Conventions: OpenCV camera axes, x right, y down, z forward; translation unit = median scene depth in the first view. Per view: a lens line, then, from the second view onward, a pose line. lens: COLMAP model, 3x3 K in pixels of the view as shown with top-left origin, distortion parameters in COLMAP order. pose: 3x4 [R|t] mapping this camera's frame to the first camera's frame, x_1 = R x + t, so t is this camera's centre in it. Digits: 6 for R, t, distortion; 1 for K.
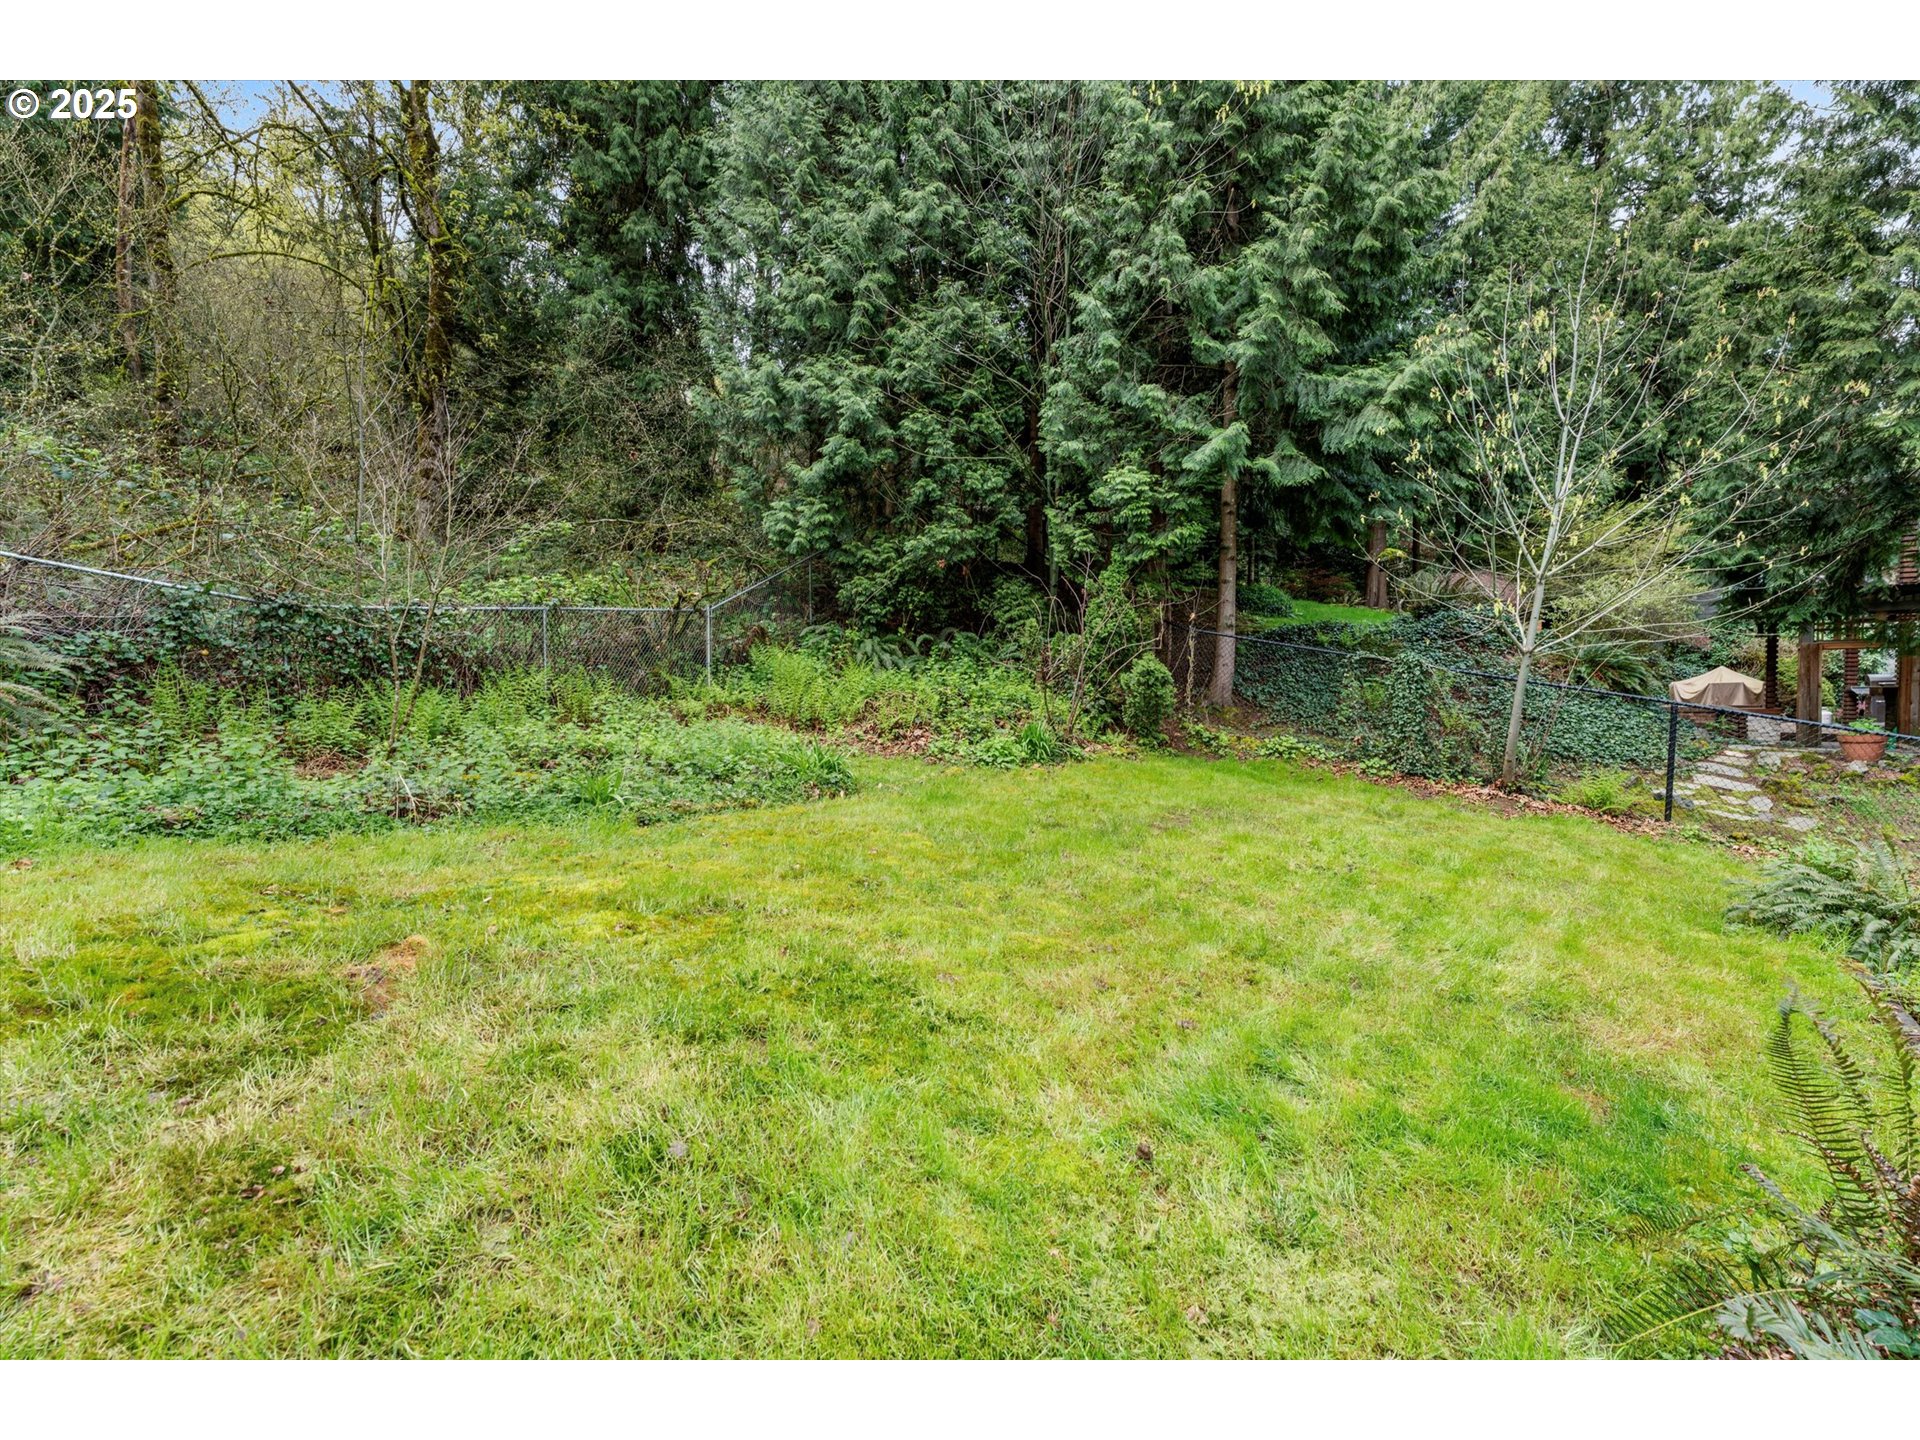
lens RADIAL K [[828.3, 0, 957.6], [0, 828.3, 725.5], [0, 0, 1]] dist [-0.001688, -0.000035]
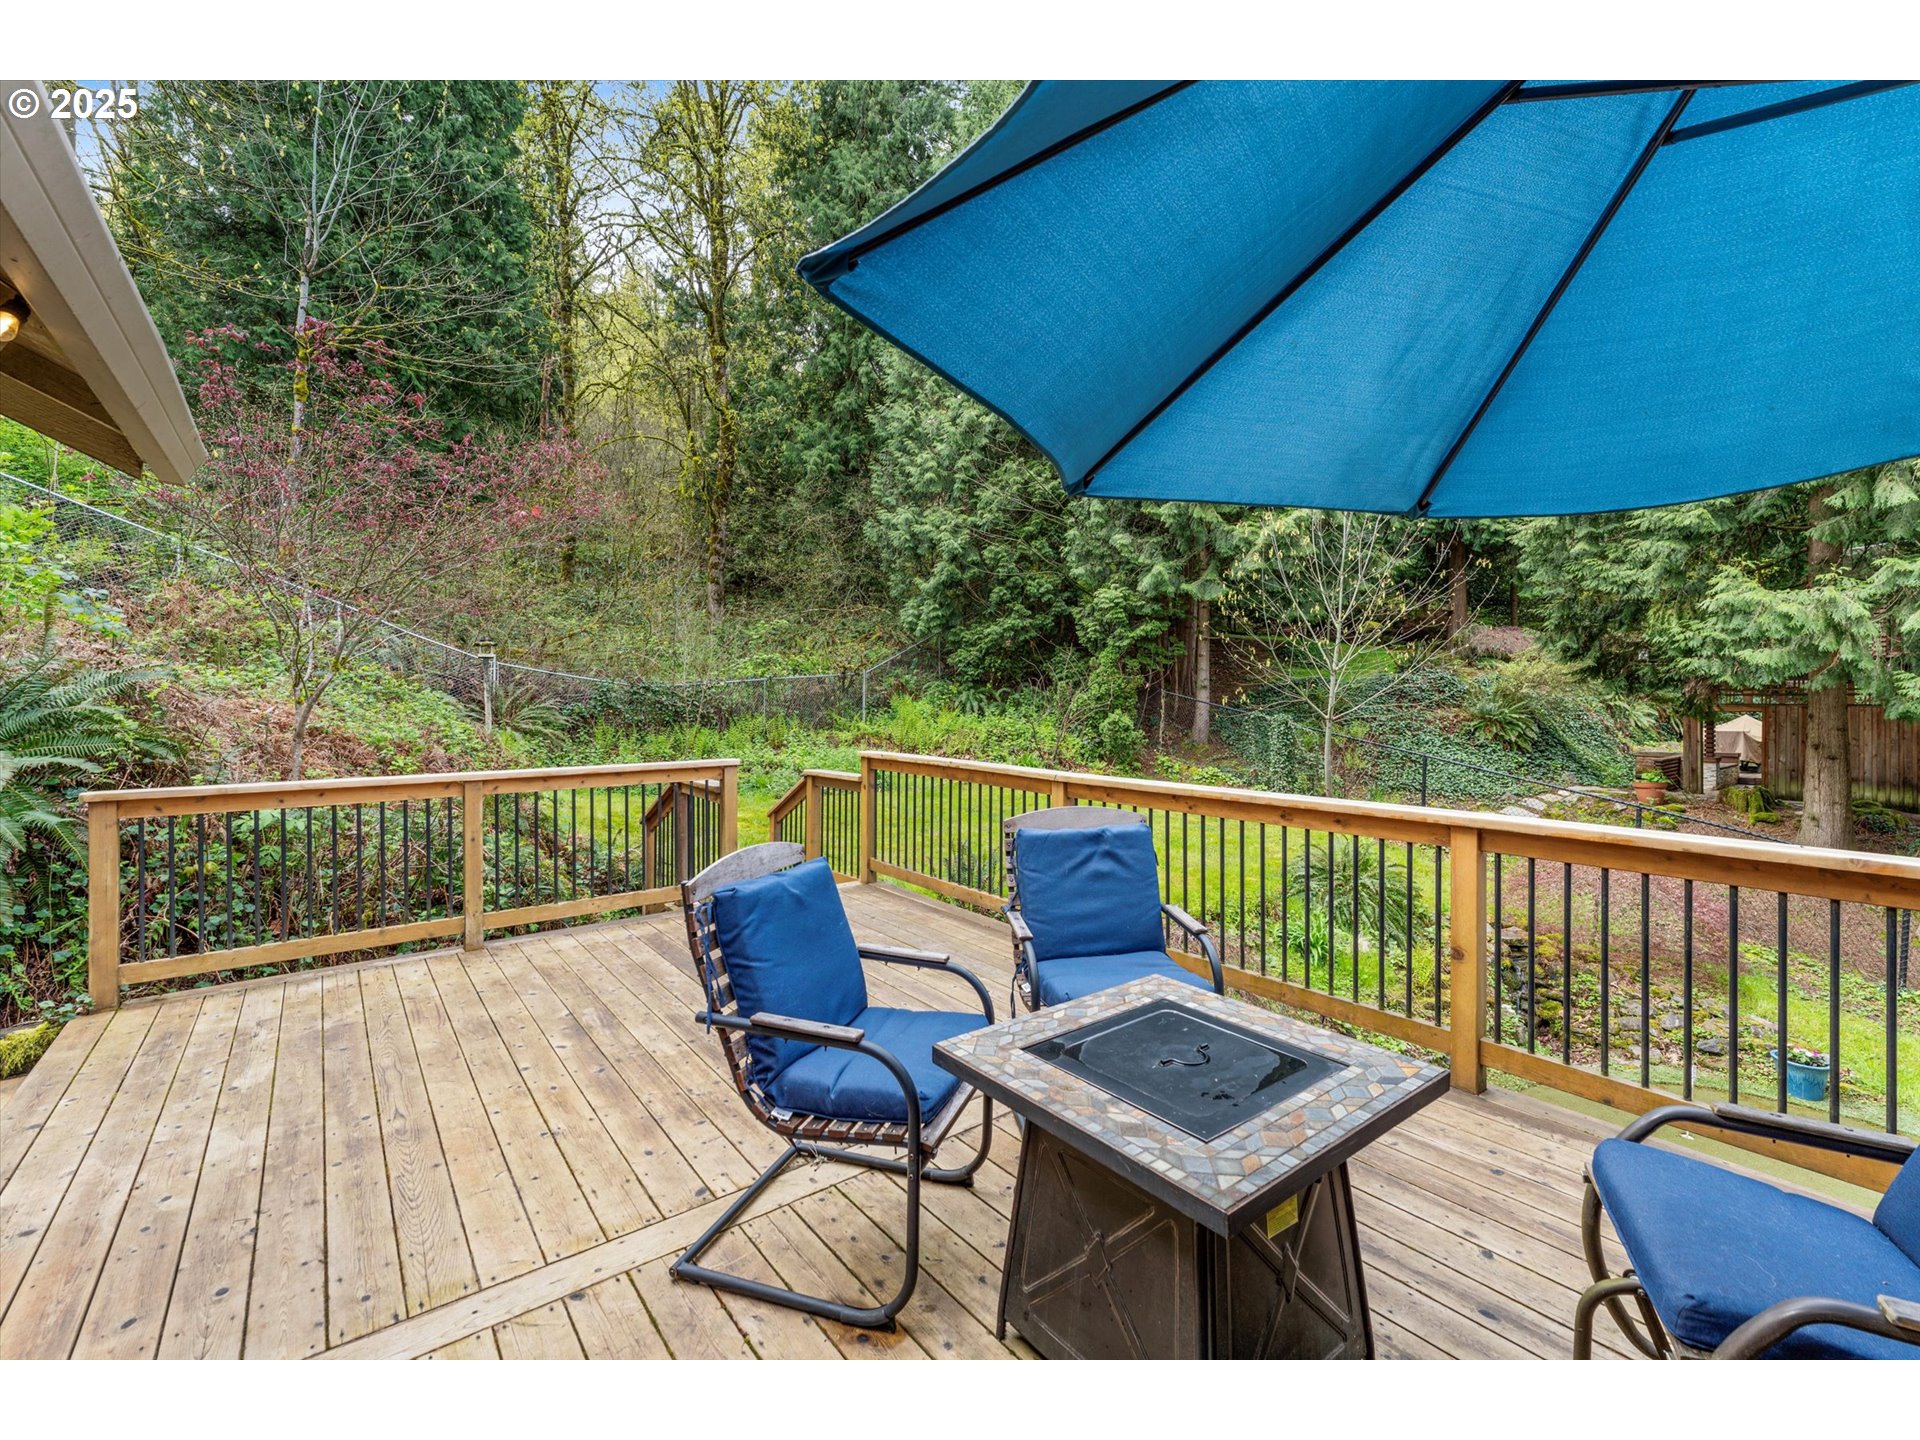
lens RADIAL K [[828.3, 0, 952.8], [0, 828.3, 711.5], [0, 0, 1]] dist [-0.001688, -0.000035]
pose [[0.957355, 0.013990, -0.288576, 0.320591], [-0.022290, 0.999426, -0.025494, -0.031476], [0.288054, 0.030839, 0.957118, -0.461800]]
